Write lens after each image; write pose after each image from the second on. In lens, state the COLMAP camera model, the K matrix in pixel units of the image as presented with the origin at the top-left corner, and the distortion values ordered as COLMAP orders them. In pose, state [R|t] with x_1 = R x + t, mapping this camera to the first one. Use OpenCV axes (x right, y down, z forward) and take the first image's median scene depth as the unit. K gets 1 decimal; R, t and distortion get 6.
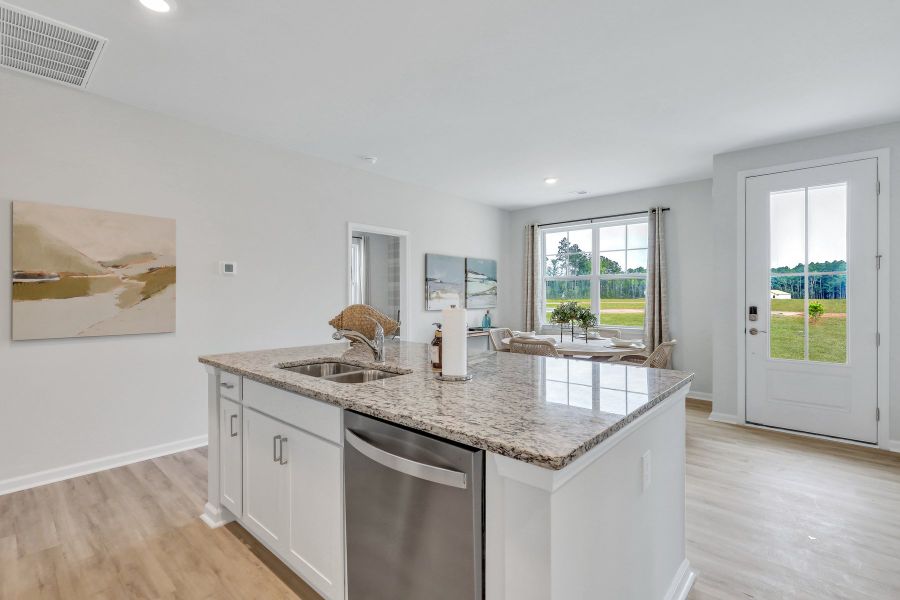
lens RADIAL K [[406.9, 0, 443.7], [0, 406.9, 299.7], [0, 0, 1]] dist [0.000673, -0.000040]
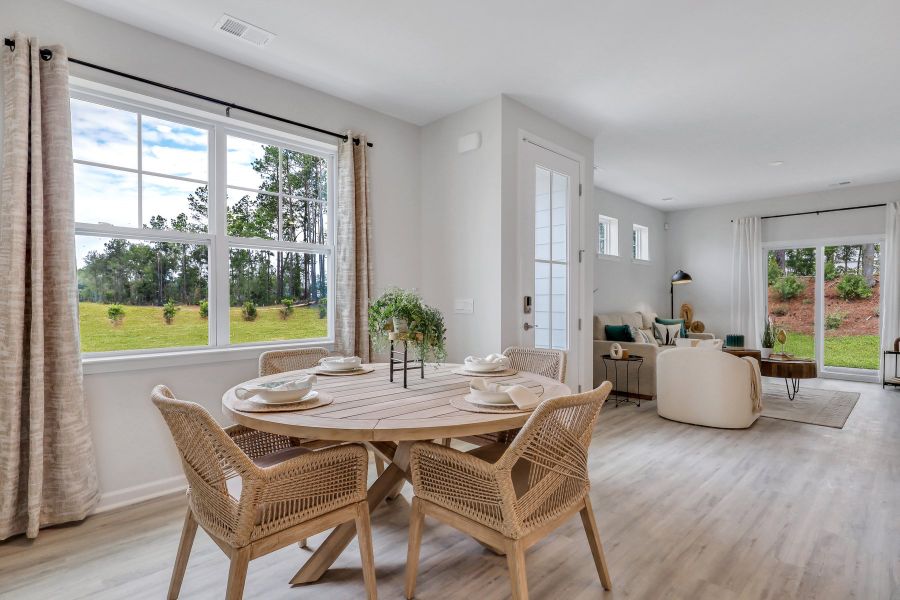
lens RADIAL K [[455.8, 0, 448.6], [0, 455.8, 304.3], [0, 0, 1]] dist [-0.000651, -0.000327]
pose [[0.060290, -0.011030, 0.998120, -0.130726], [0.012911, 0.999864, 0.010269, 0.015030], [-0.998097, 0.012268, 0.060425, 0.780705]]
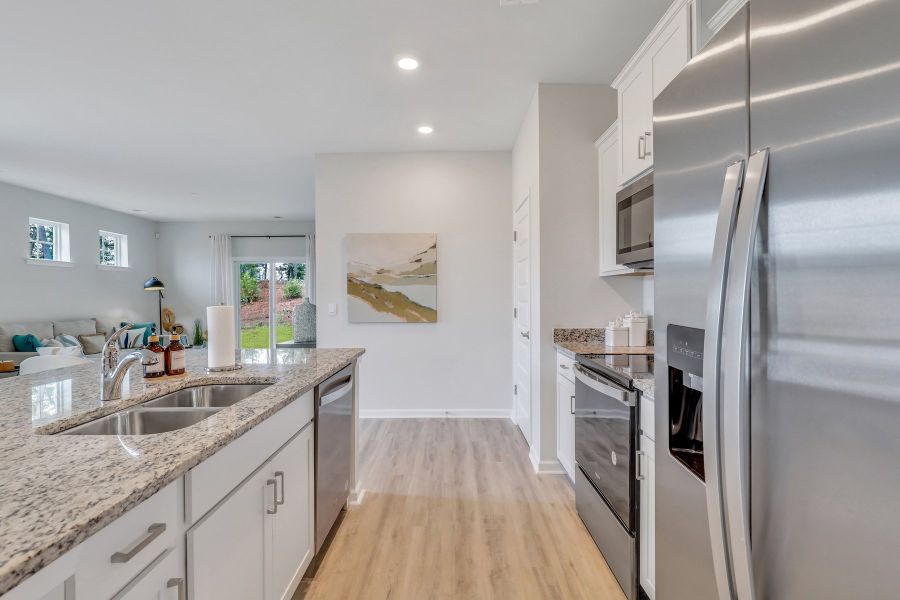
lens RADIAL K [[425.9, 0, 450.0], [0, 425.9, 300.0], [0, 0, 1]] dist [0.000061, -0.000308]
pose [[-0.661304, -0.004455, 0.750105, -0.375390], [0.012992, 0.999764, 0.017391, -0.001767], [-0.750006, 0.021246, -0.661090, 0.395488]]
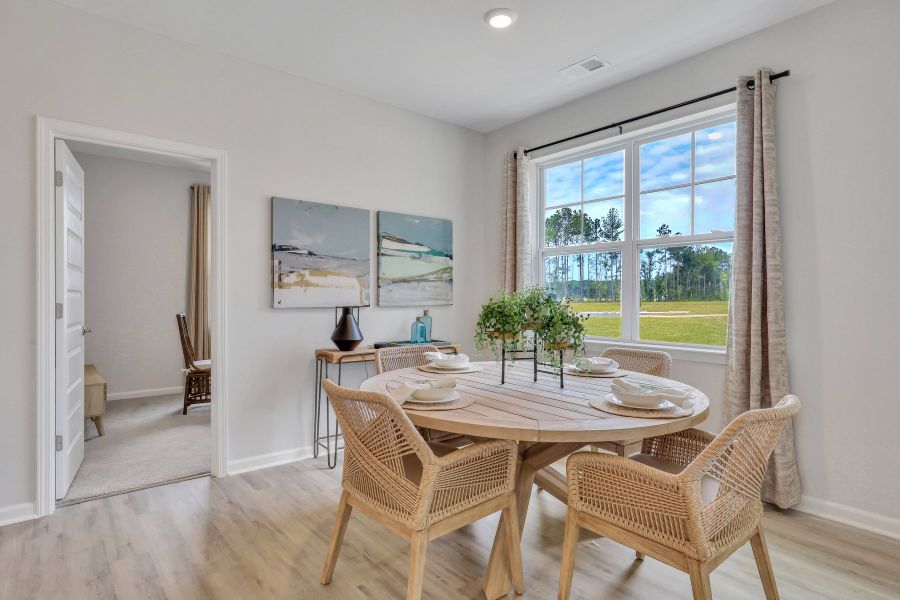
lens RADIAL K [[473.9, 0, 450.0], [0, 473.9, 300.0], [0, 0, 1]] dist [-0.002290, -0.000376]
pose [[0.990114, 0.003557, -0.140220, 0.254577], [-0.004059, 0.999986, -0.003297, 0.016529], [0.140206, 0.003834, 0.990115, 0.427371]]
